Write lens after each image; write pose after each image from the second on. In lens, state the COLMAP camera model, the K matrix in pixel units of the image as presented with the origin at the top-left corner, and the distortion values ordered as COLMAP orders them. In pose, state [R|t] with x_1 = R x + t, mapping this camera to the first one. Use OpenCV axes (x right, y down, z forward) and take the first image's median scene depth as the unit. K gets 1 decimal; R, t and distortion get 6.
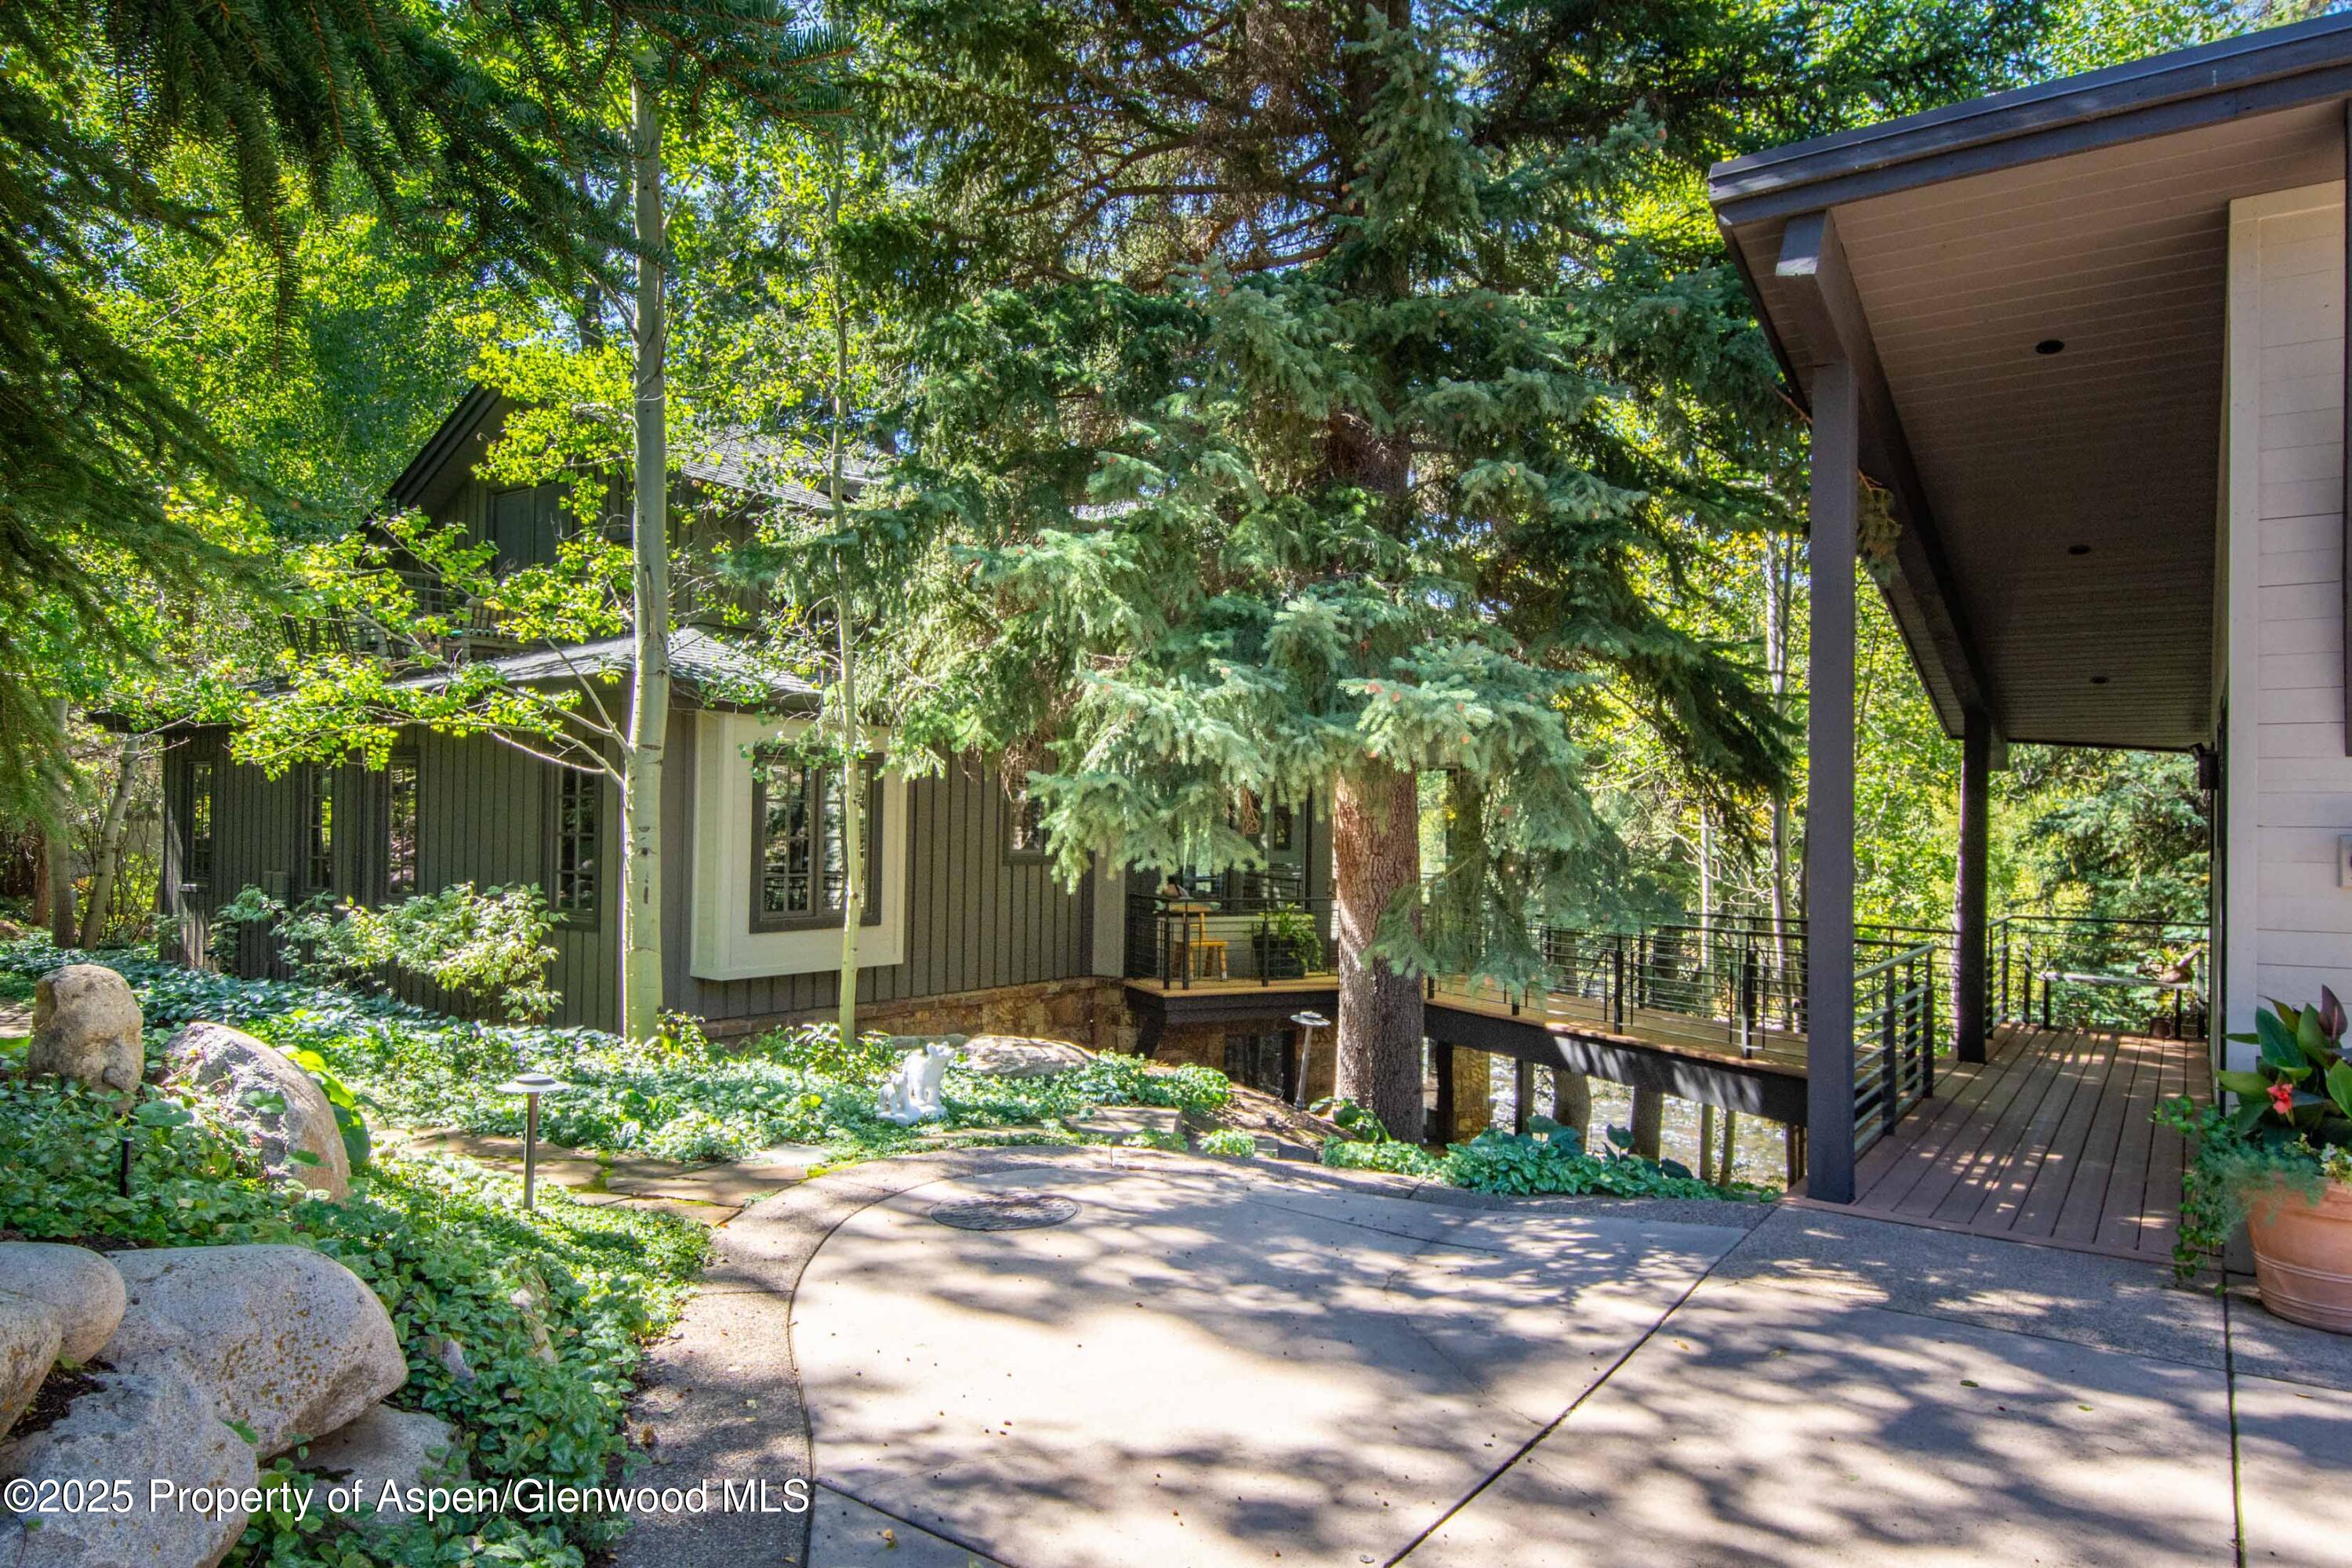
lens RADIAL K [[1427.3, 0, 1186.5], [0, 1427.3, 718.6], [0, 0, 1]] dist [0.060097, -0.047201]
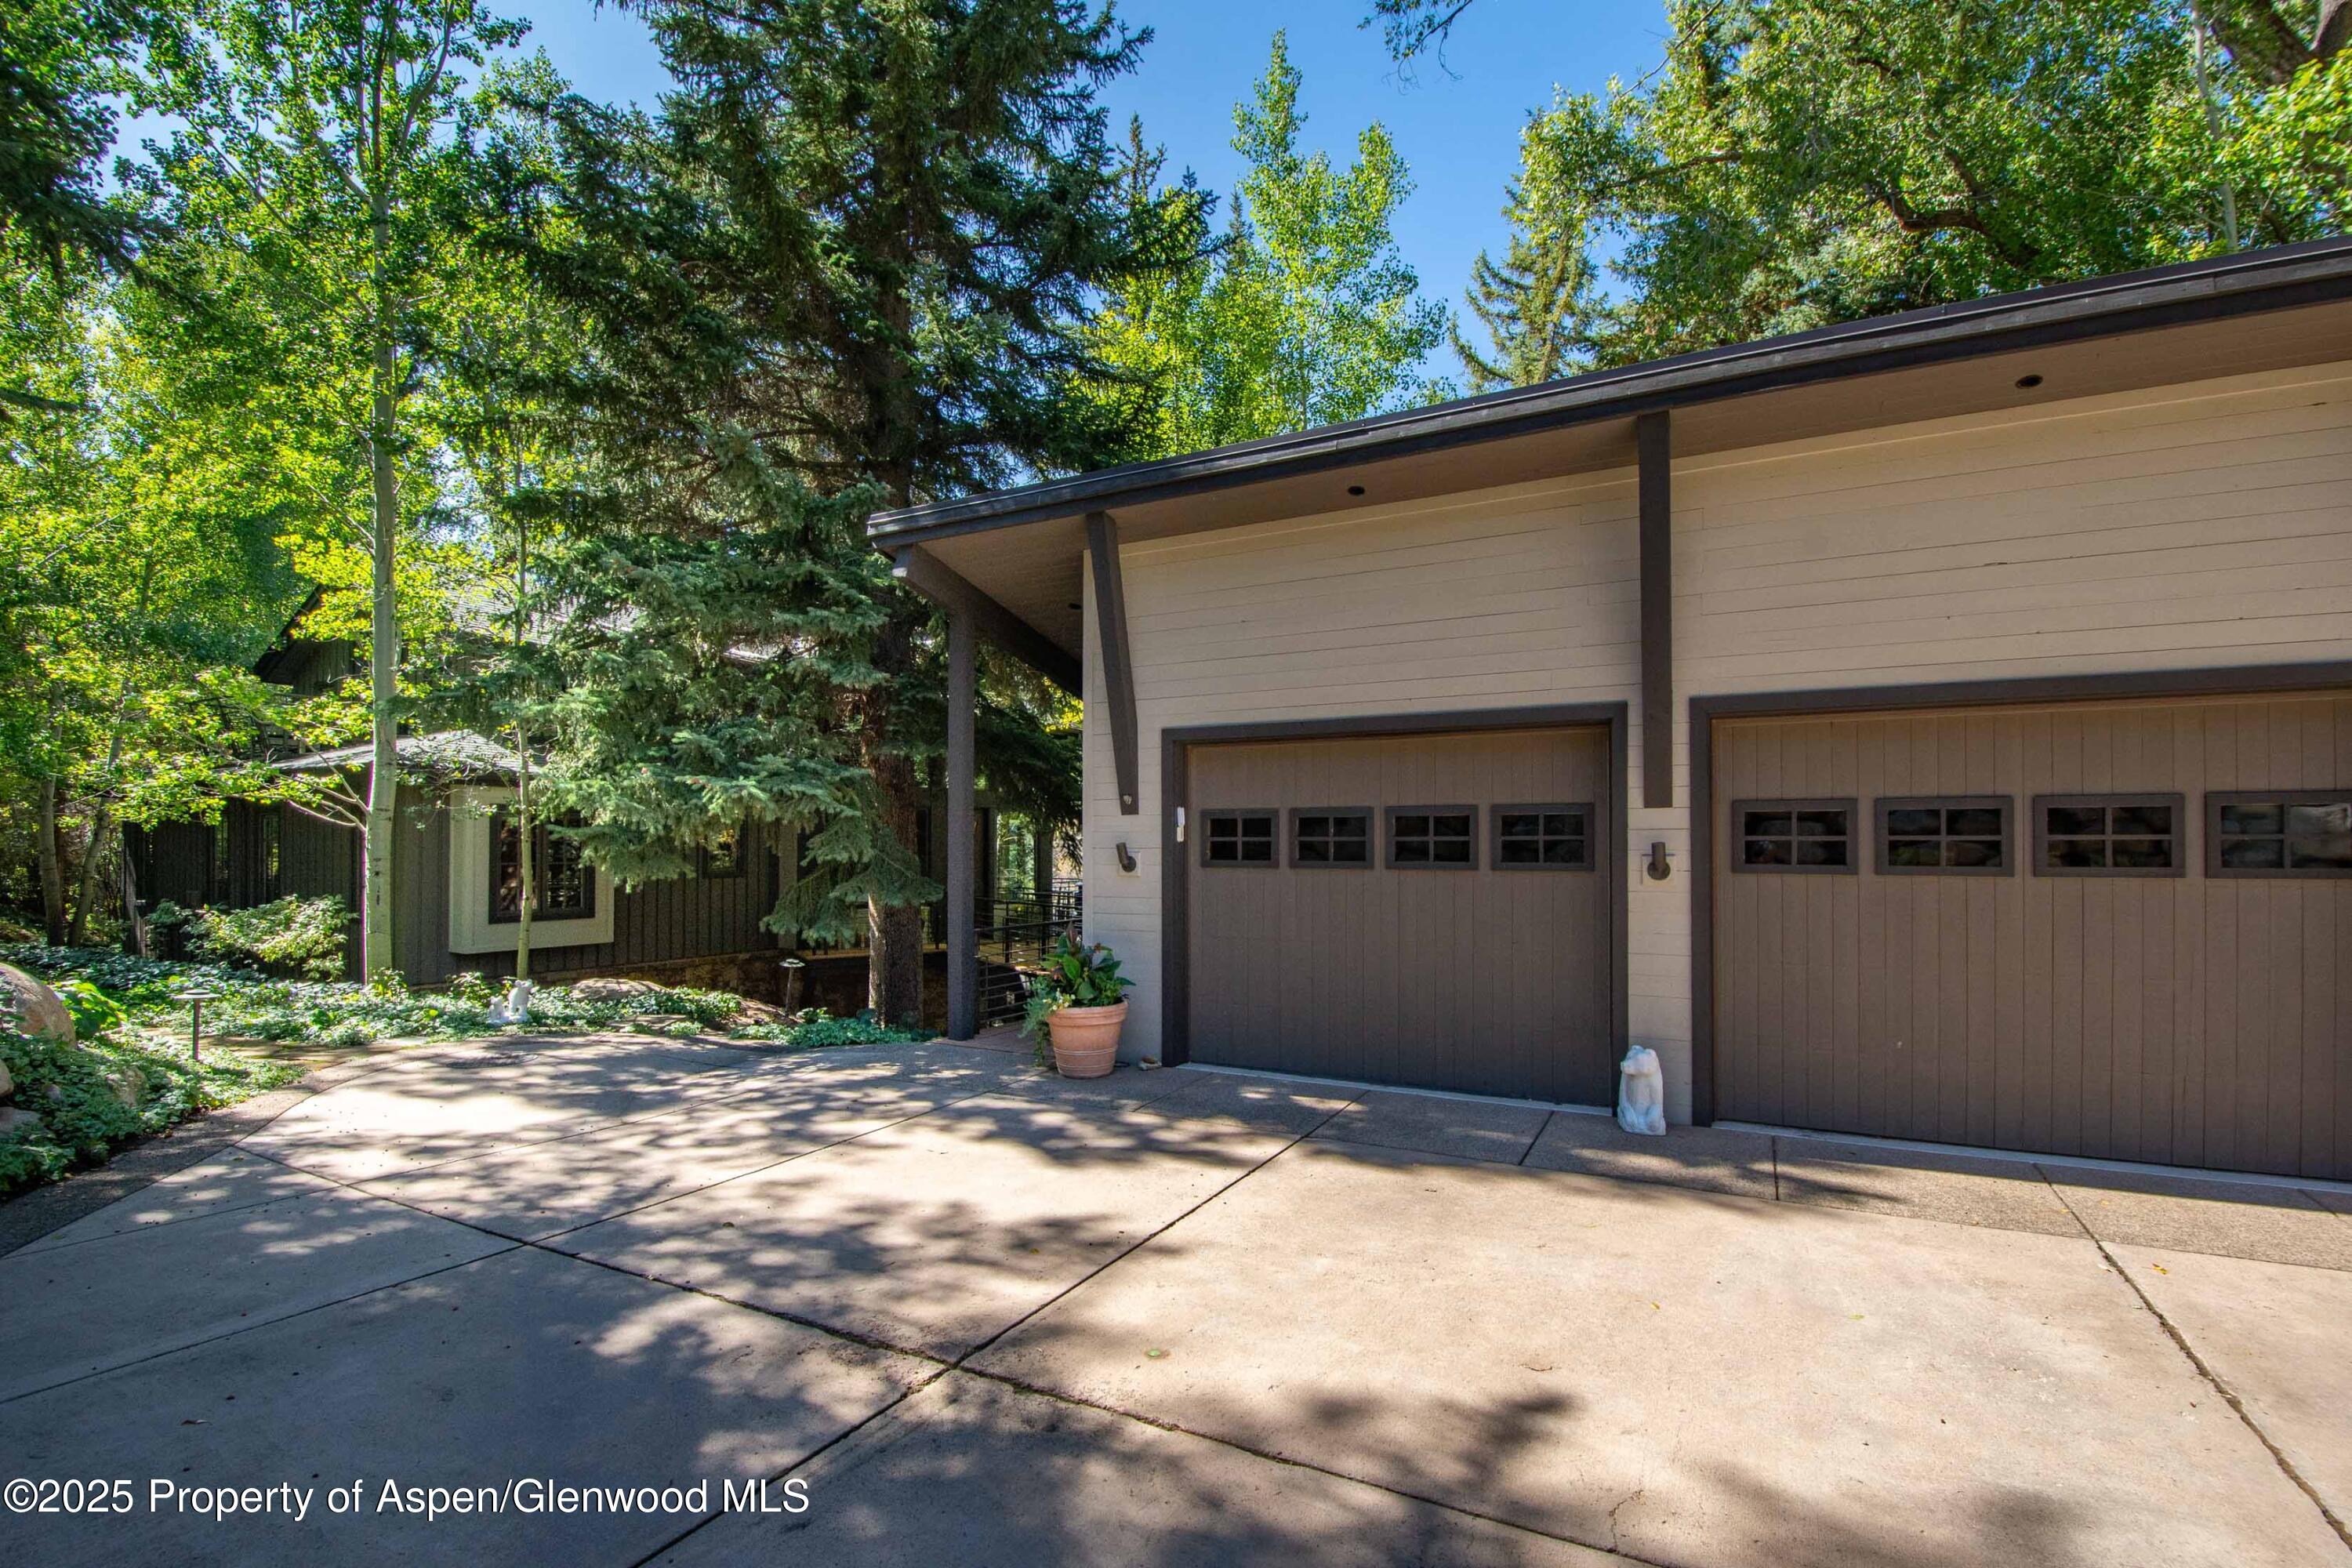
lens RADIAL K [[1074.4, 0, 1176.0], [0, 1074.4, 784.0], [0, 0, 1]] dist [0.000648, -0.000533]
pose [[0.994061, -0.008795, 0.108471, 0.605710], [0.007056, 0.999841, 0.016399, -0.035741], [-0.108598, -0.015536, 0.993964, -0.483857]]
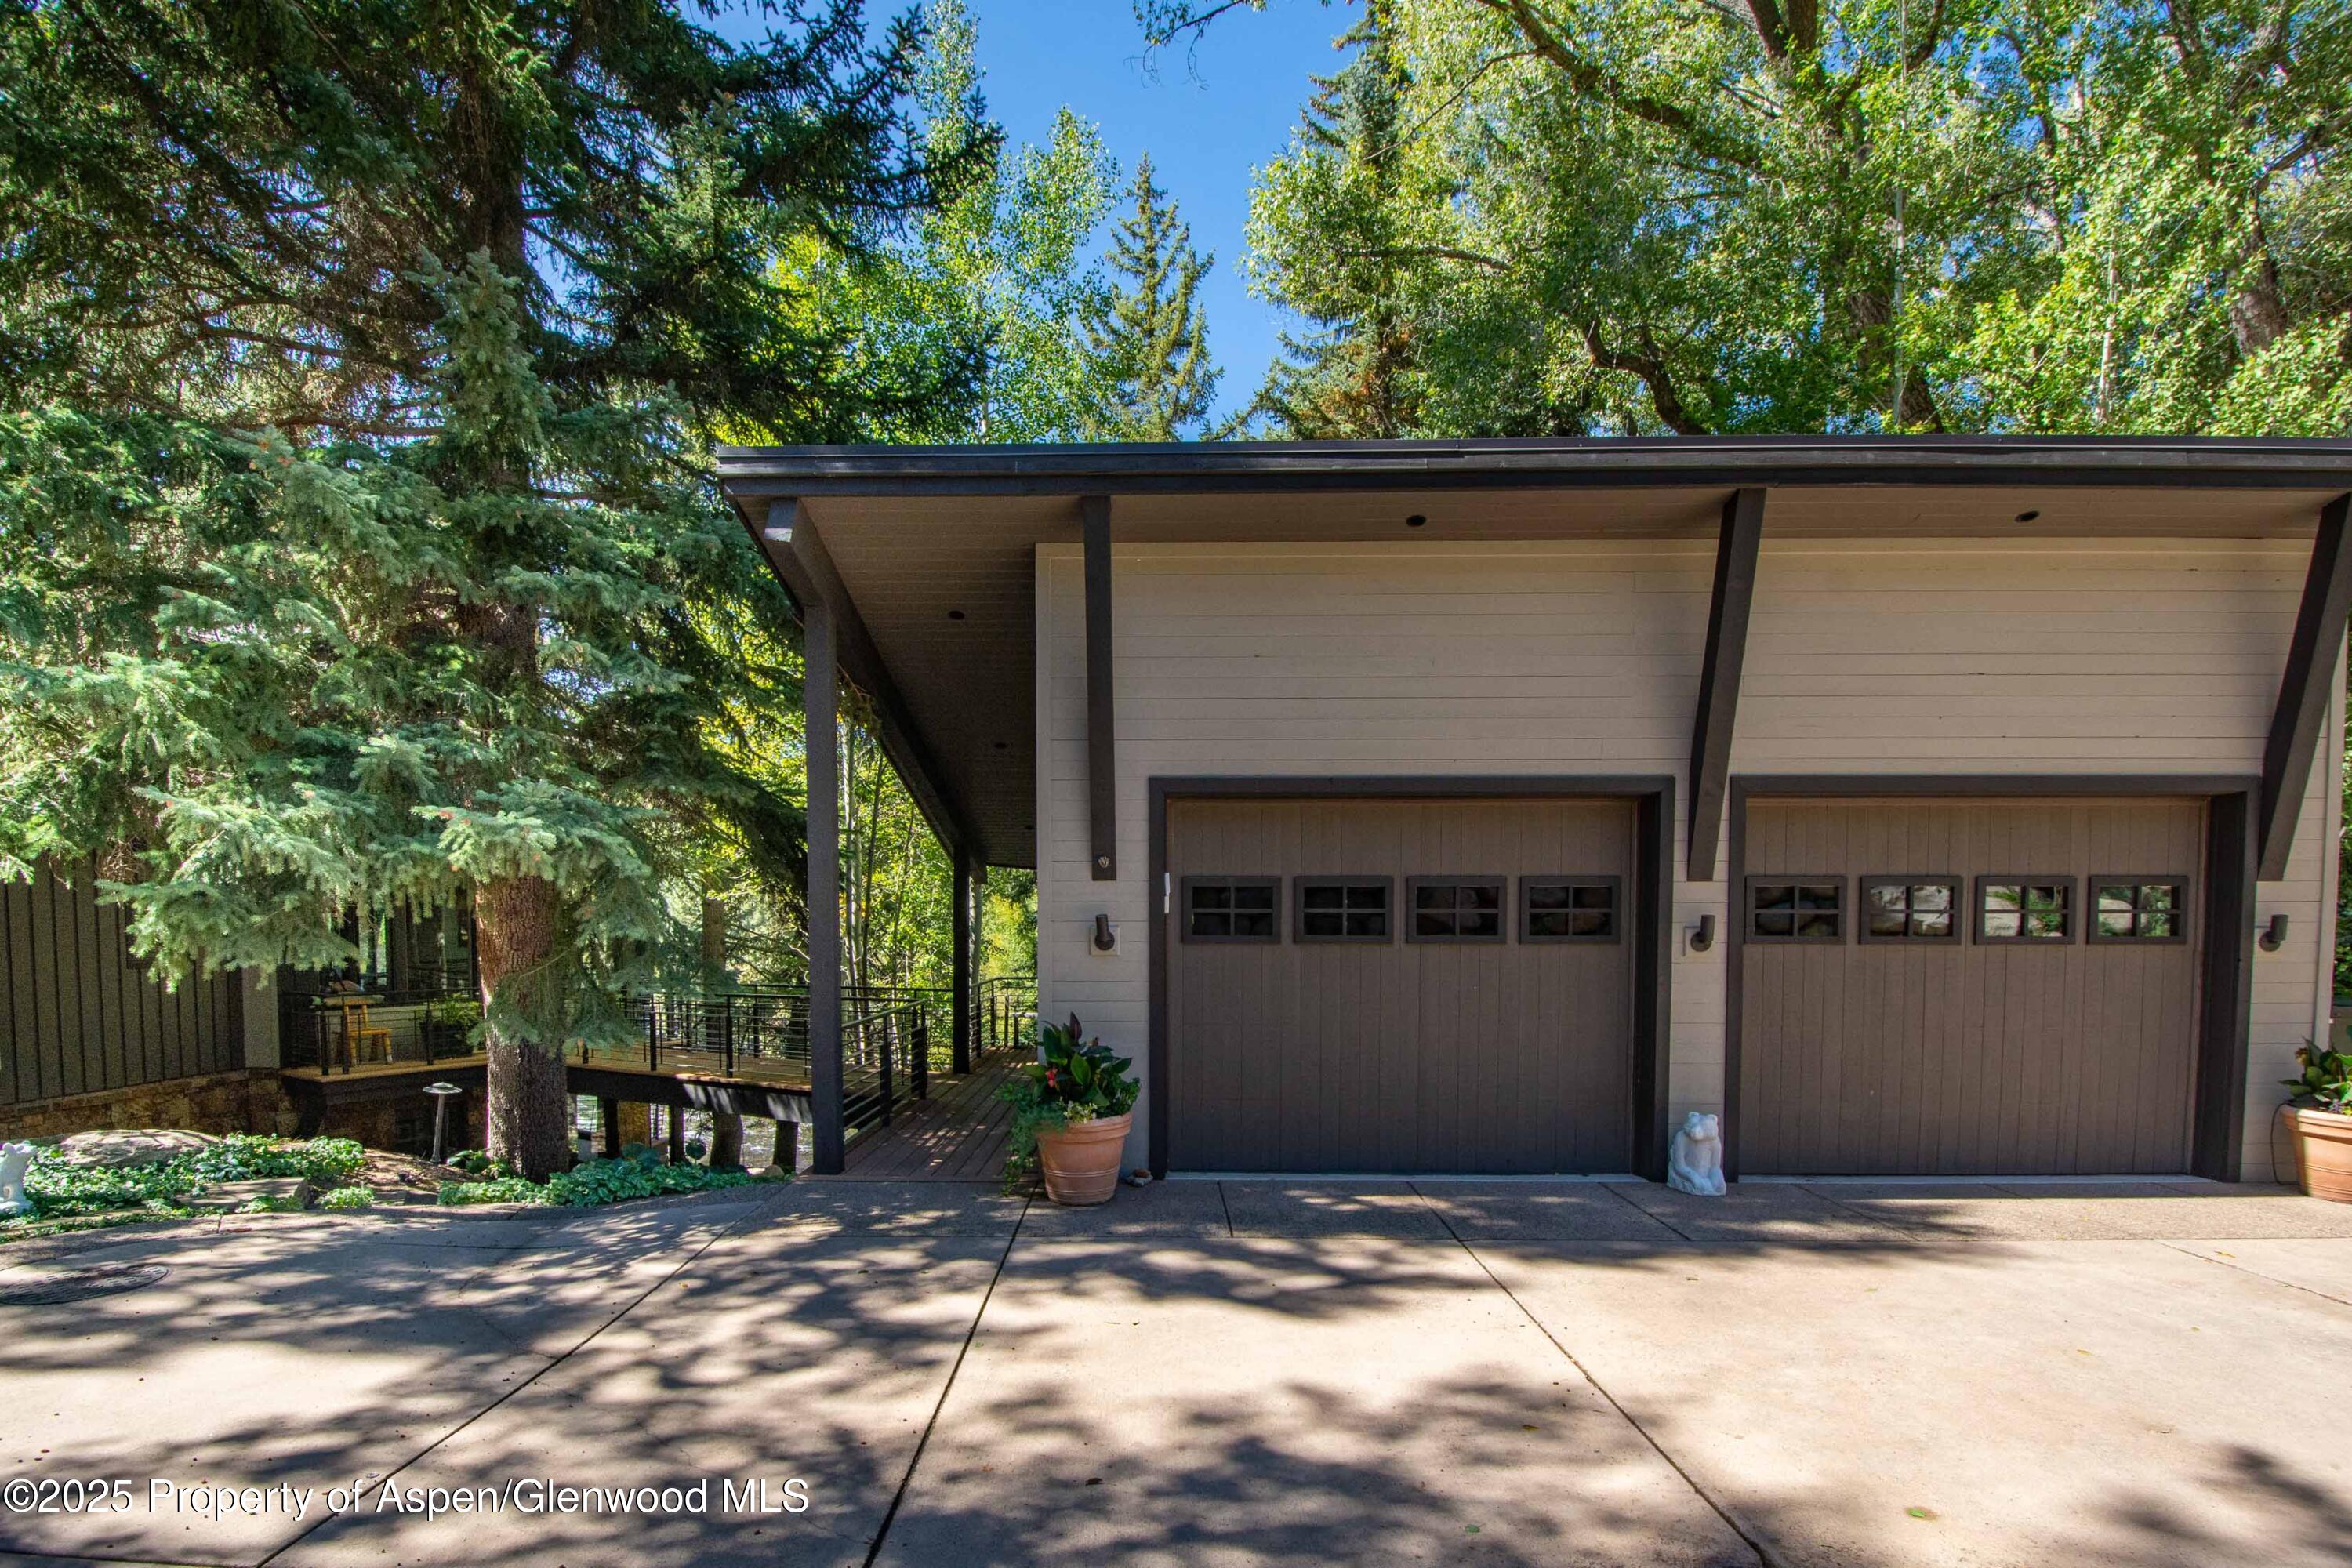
lens RADIAL K [[1129.5, 0, 1168.2], [0, 1129.5, 921.7], [0, 0, 1]] dist [0.000175, -0.015250]
pose [[0.835535, -0.011569, 0.549316, 0.098677], [-0.029835, 0.997348, 0.066386, -0.010723], [-0.548627, -0.071856, 0.832973, -0.127900]]
